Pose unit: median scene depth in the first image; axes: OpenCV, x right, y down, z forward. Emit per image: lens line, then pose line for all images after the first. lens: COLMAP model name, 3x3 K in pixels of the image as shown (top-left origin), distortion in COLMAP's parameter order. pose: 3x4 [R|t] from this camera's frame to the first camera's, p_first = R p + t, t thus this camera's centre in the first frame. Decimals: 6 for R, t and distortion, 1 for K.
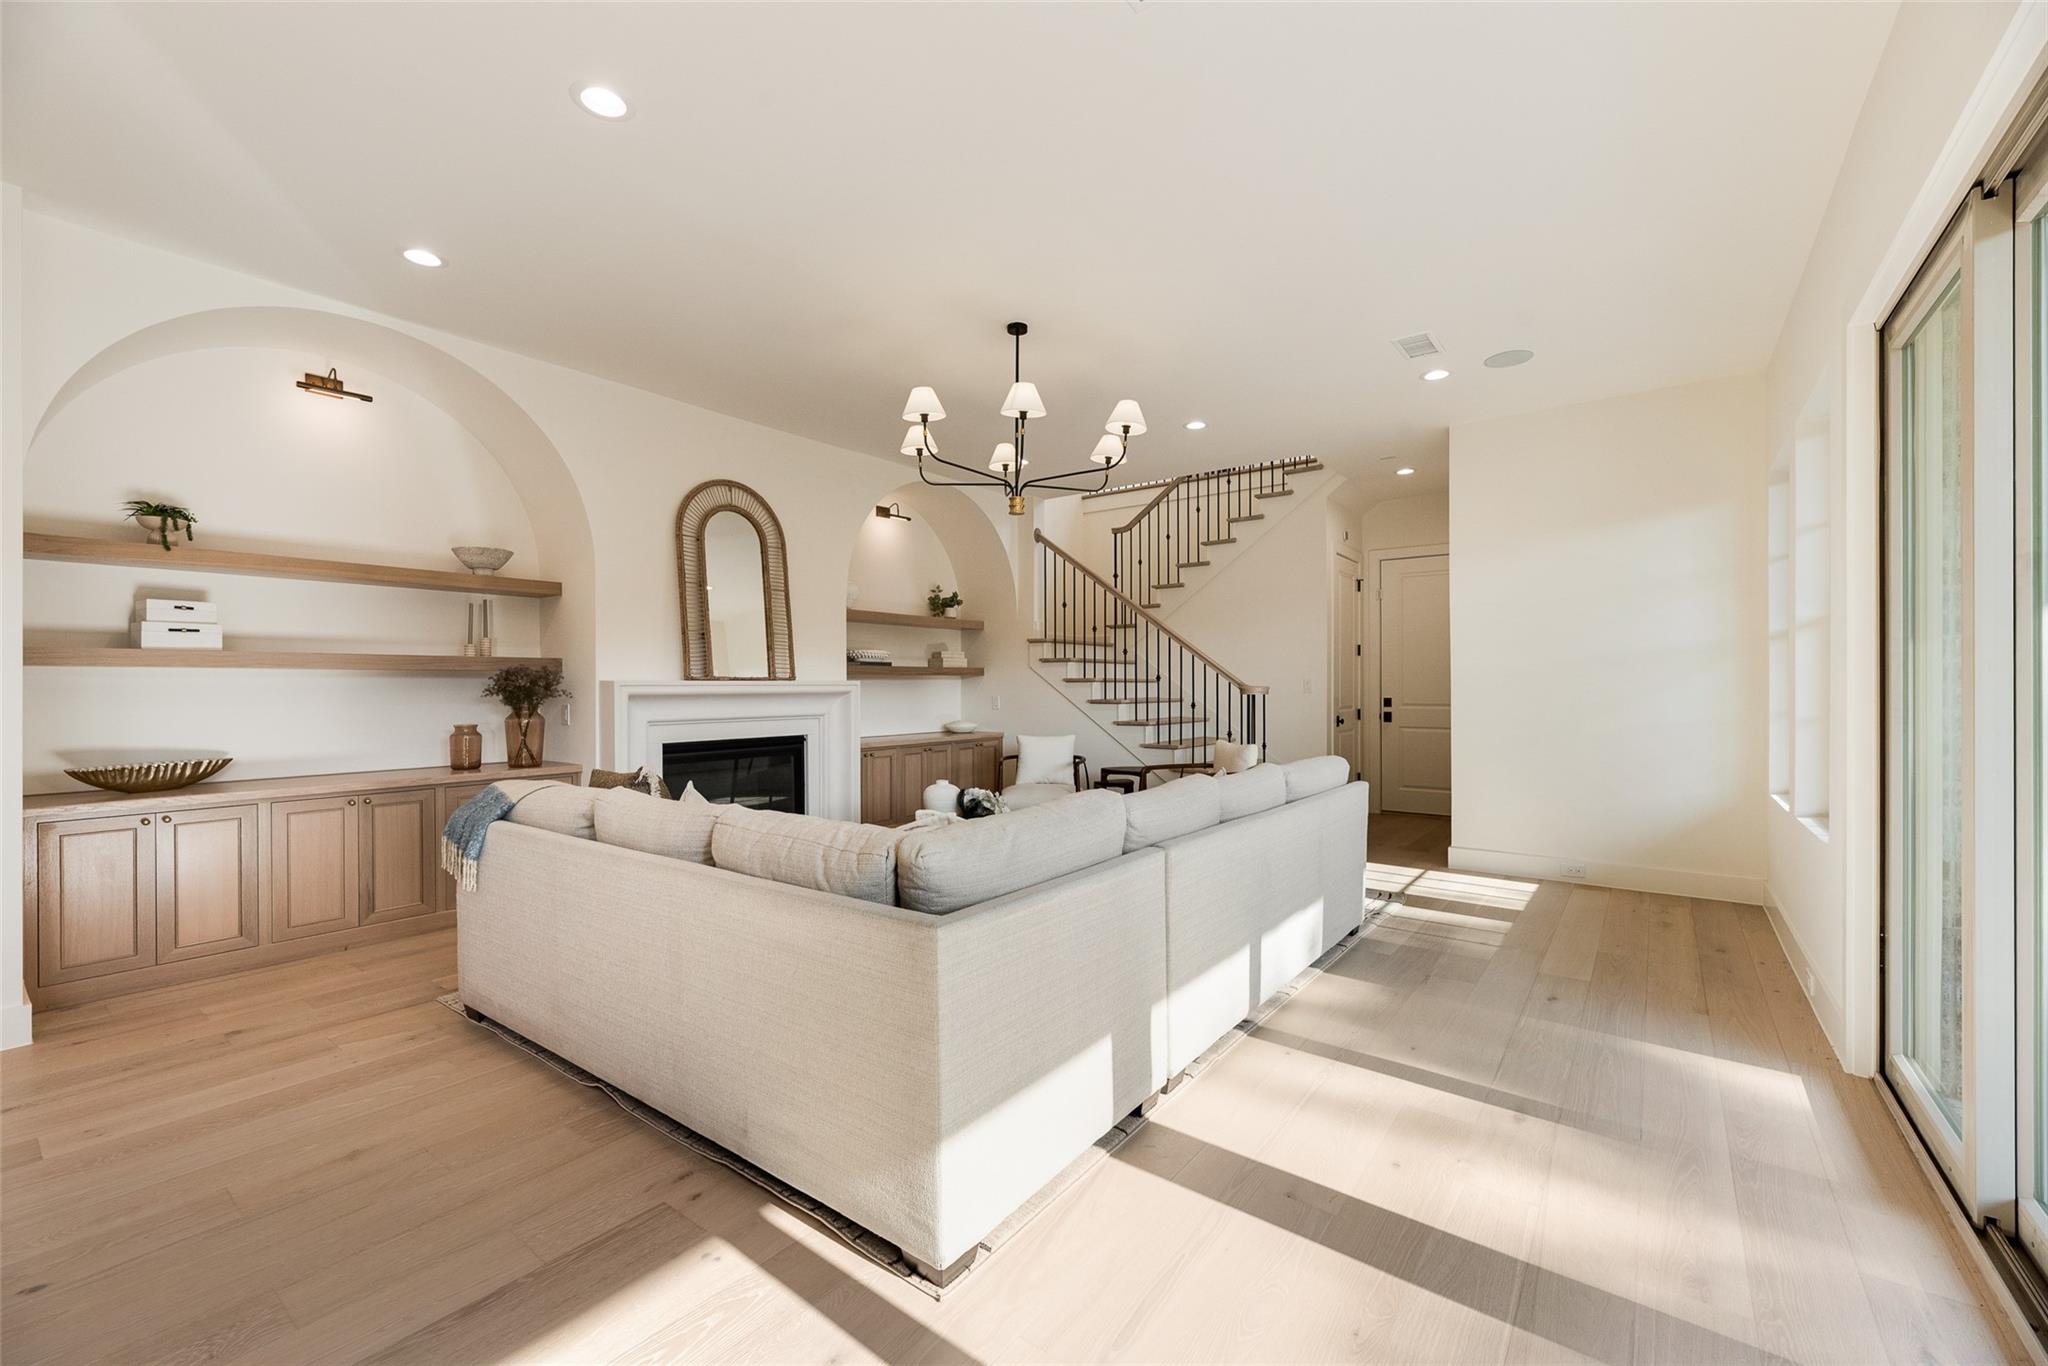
lens RADIAL K [[823.5, 0, 1026.1], [0, 823.5, 691.8], [0, 0, 1]] dist [0.000895, 0.000260]
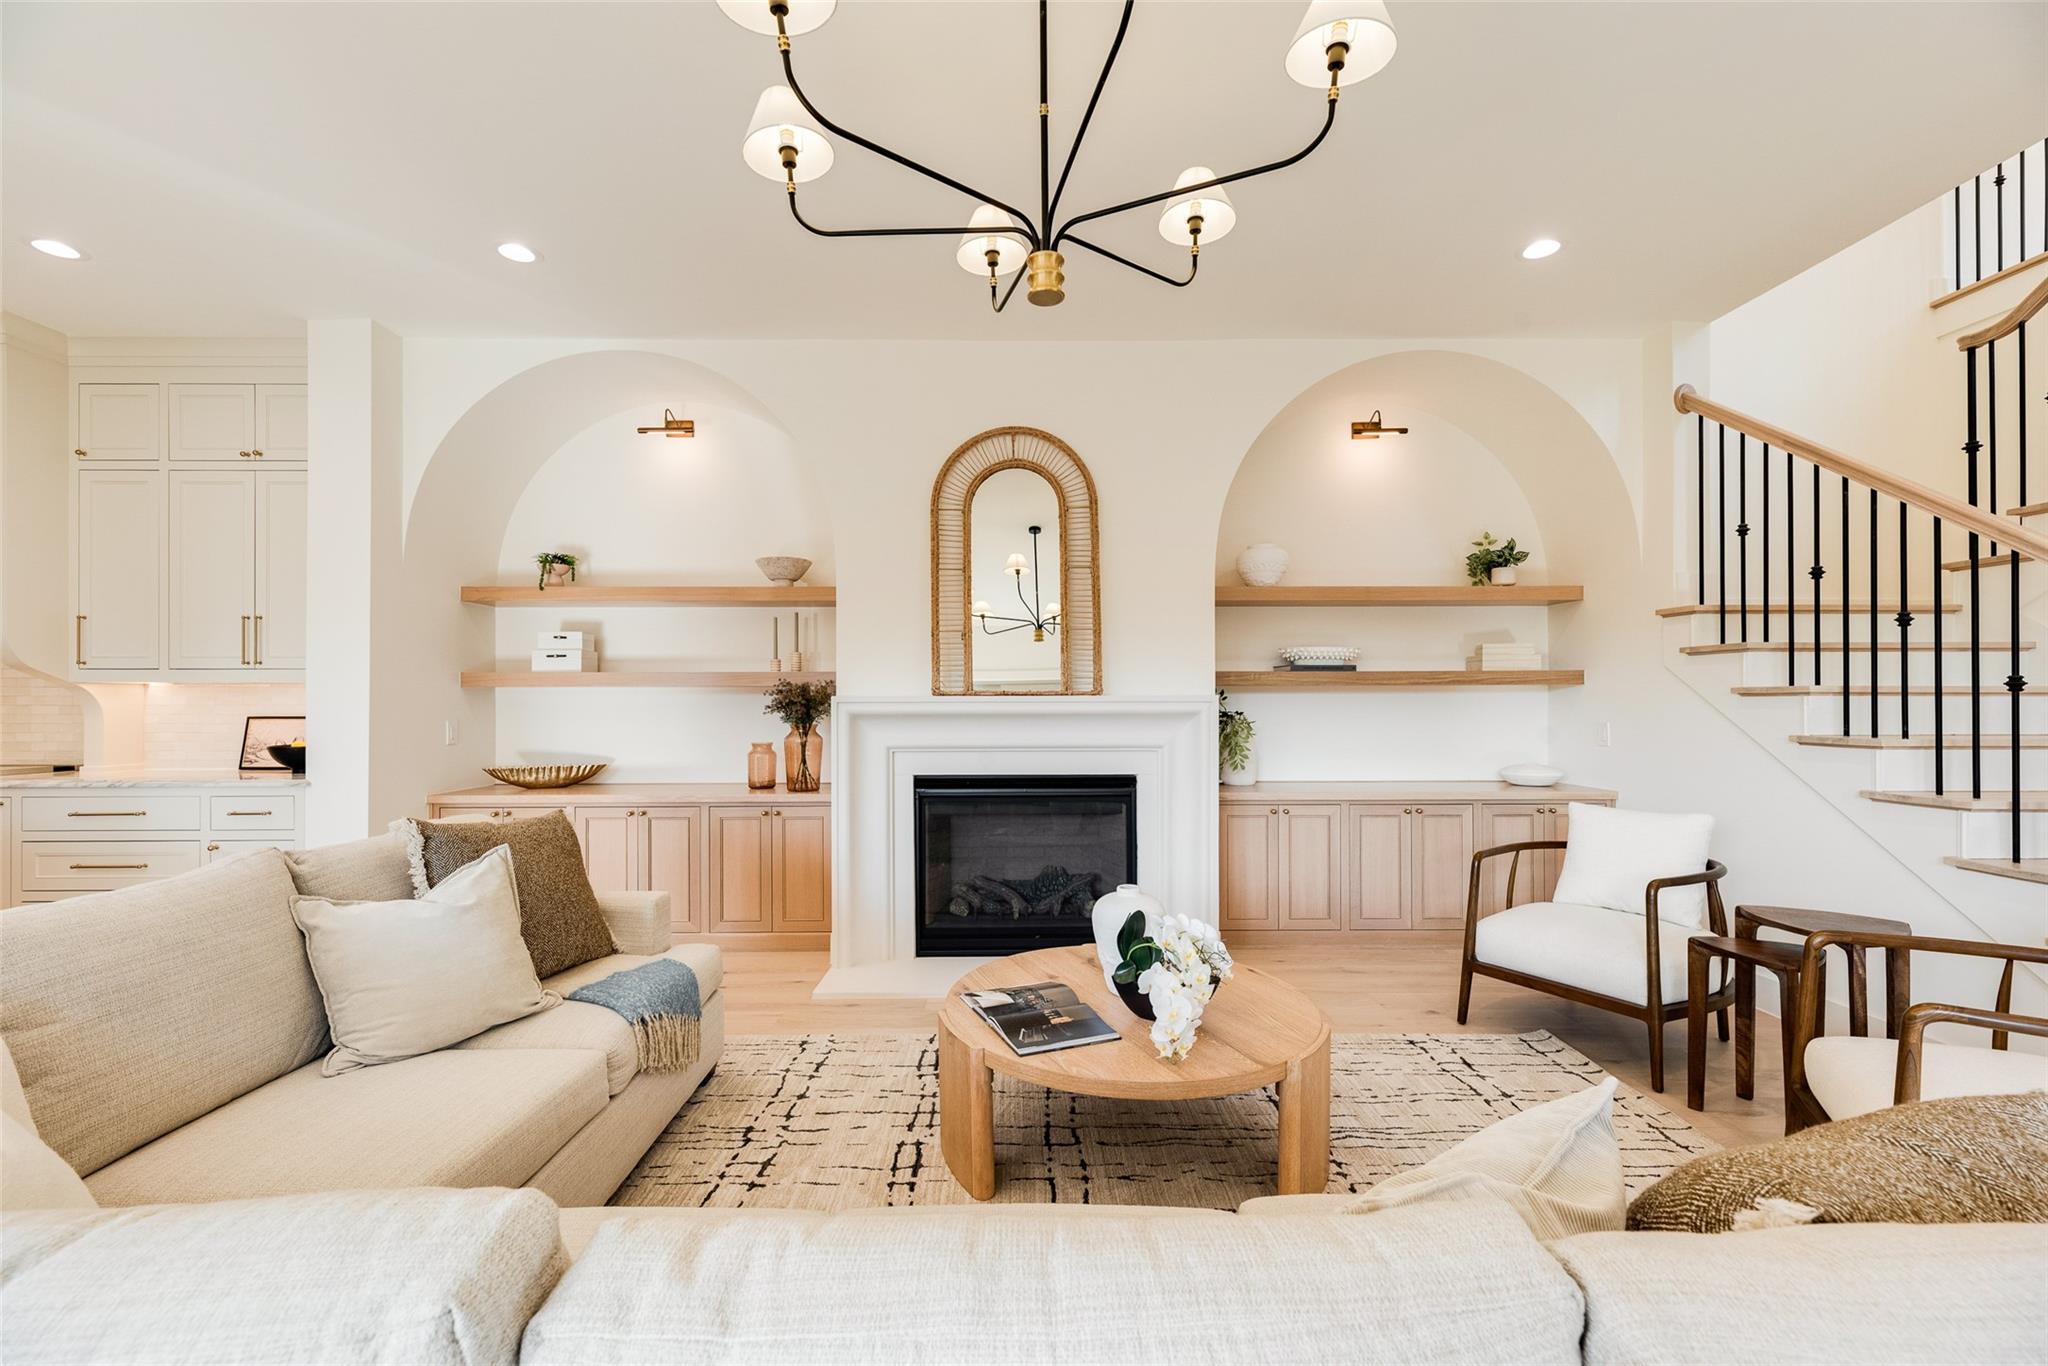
lens RADIAL K [[823.5, 0, 1026.1], [0, 823.5, 691.8], [0, 0, 1]] dist [0.000895, 0.000260]
pose [[0.611781, -0.005586, -0.791008, 0.226259], [-0.005846, 0.999916, -0.011583, -0.008326], [0.791006, 0.011710, 0.611696, 0.533025]]
